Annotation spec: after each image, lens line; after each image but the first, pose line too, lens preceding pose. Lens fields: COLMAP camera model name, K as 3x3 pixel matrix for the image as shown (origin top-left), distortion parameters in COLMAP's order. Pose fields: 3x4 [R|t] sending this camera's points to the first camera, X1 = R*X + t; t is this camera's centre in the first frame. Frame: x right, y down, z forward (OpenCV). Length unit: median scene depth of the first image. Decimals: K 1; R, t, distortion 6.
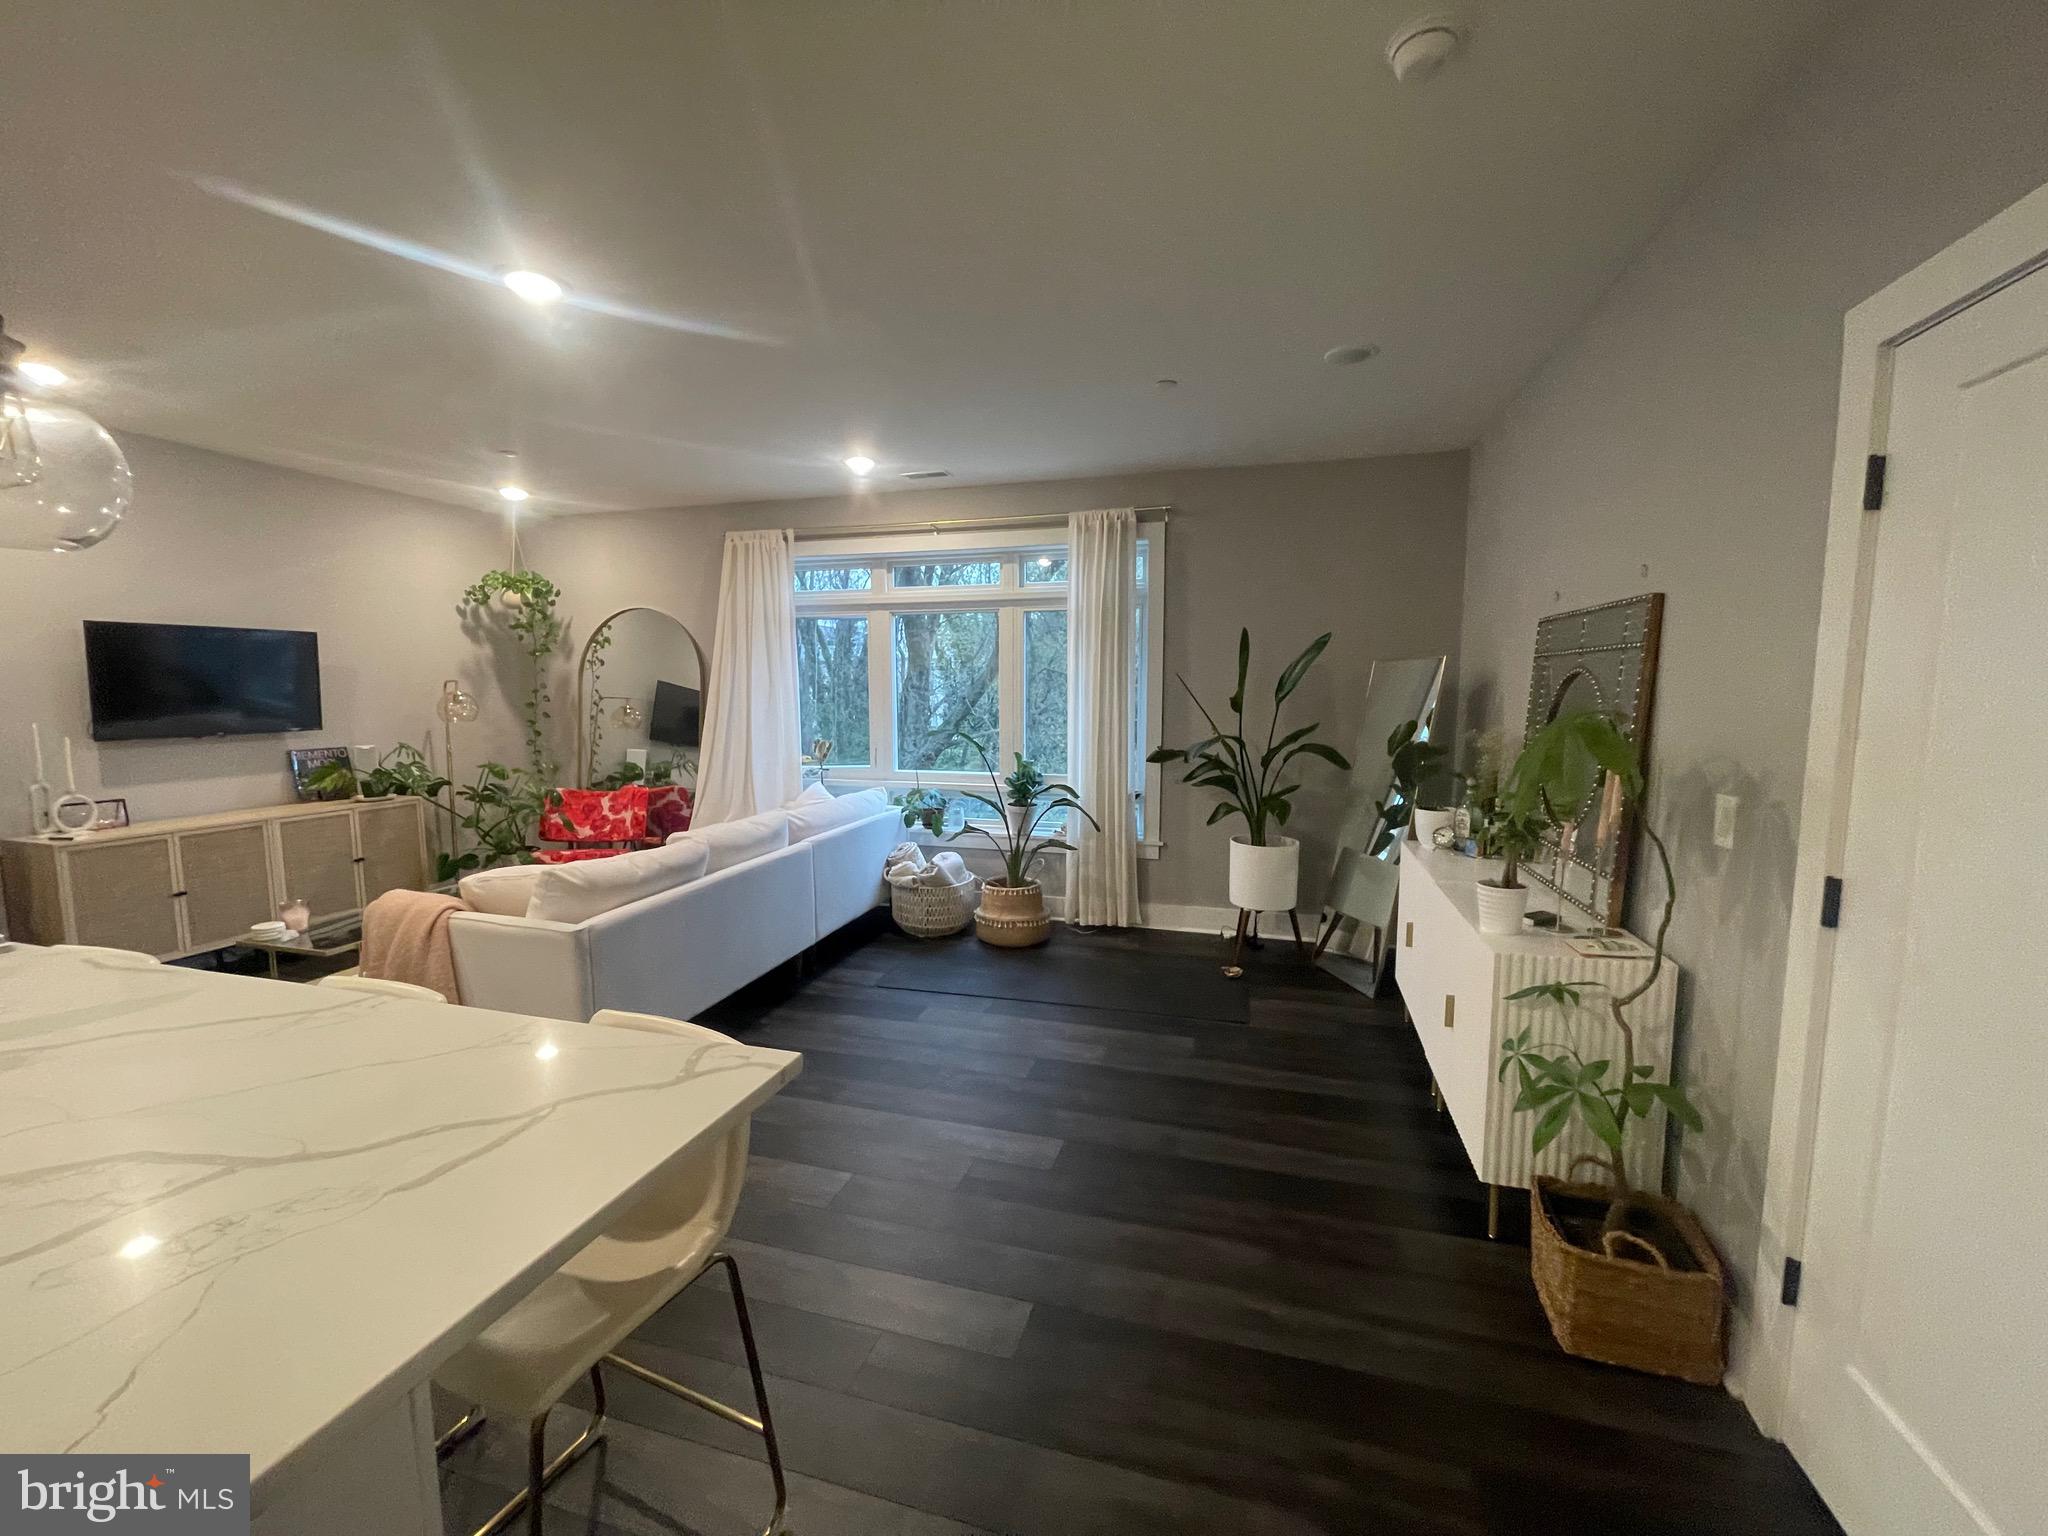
lens RADIAL K [[829.1, 0, 1024.0], [0, 829.1, 768.0], [0, 0, 1]] dist [-0.006279, -0.000200]
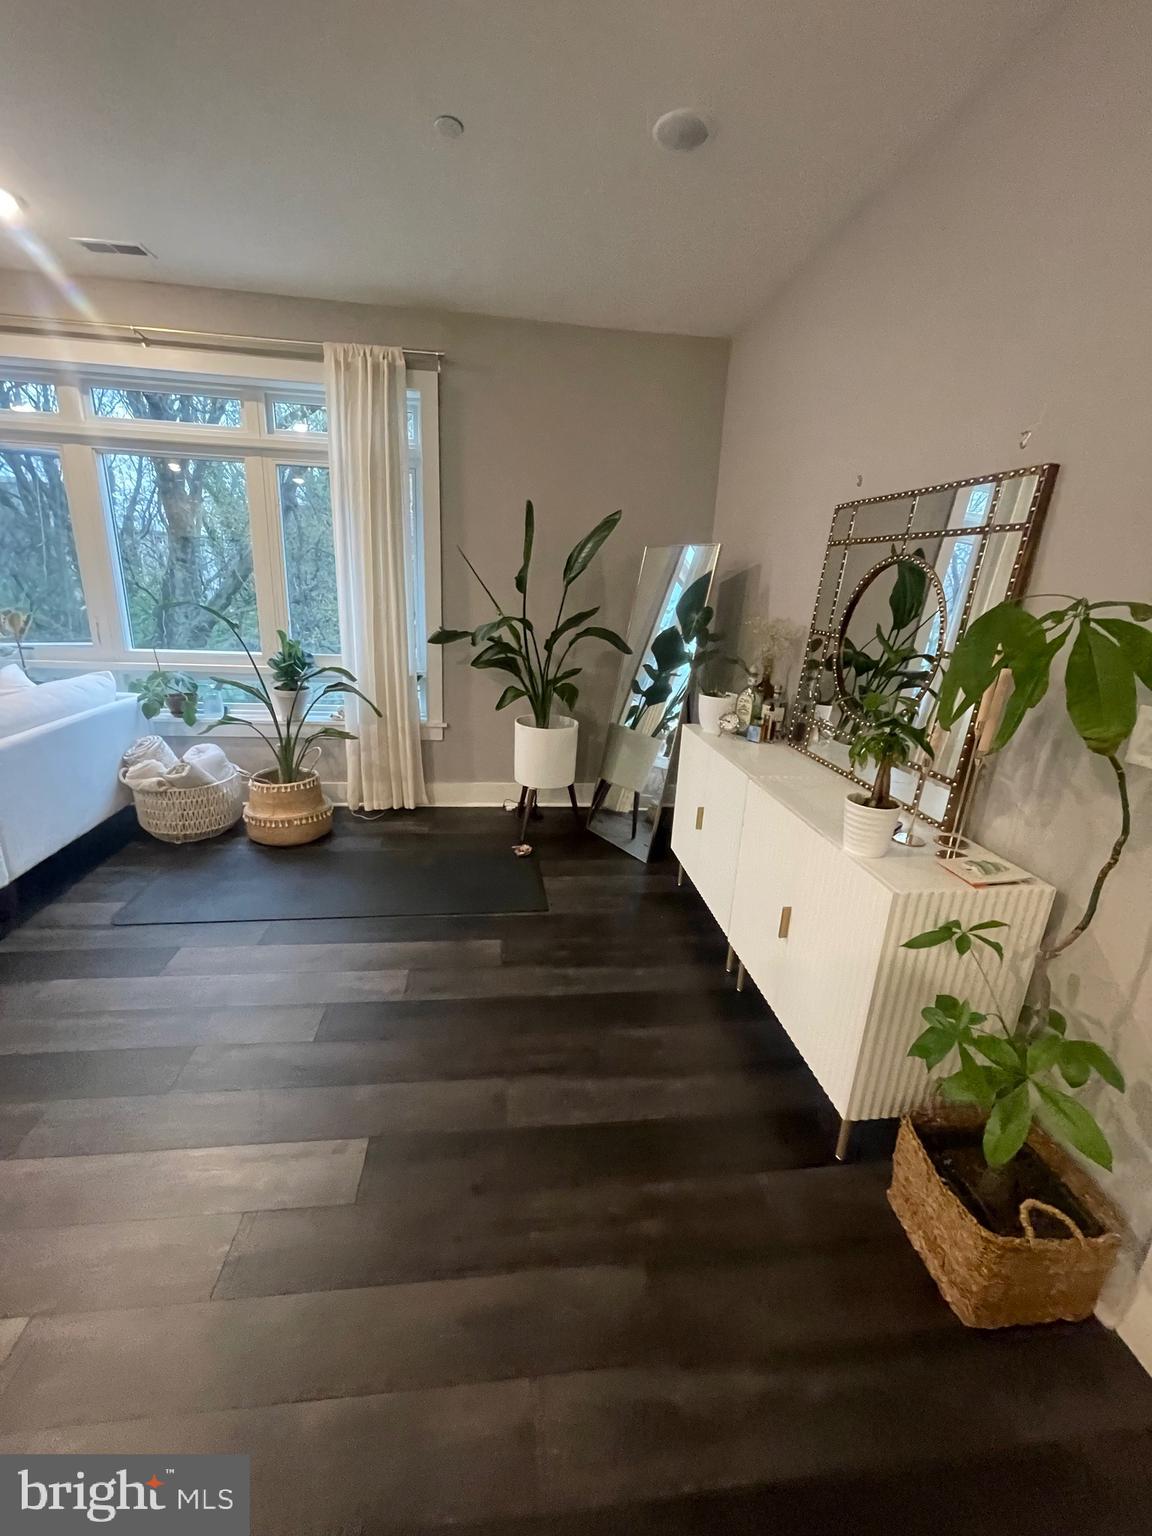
lens RADIAL K [[621.9, 0, 576.0], [0, 621.9, 768.0], [0, 0, 1]] dist [-0.006279, -0.000200]
pose [[0.917909, -0.072305, 0.390147, 0.013617], [-0.008650, 0.979377, 0.201856, -0.012484], [-0.396697, -0.188660, 0.898354, 0.255305]]
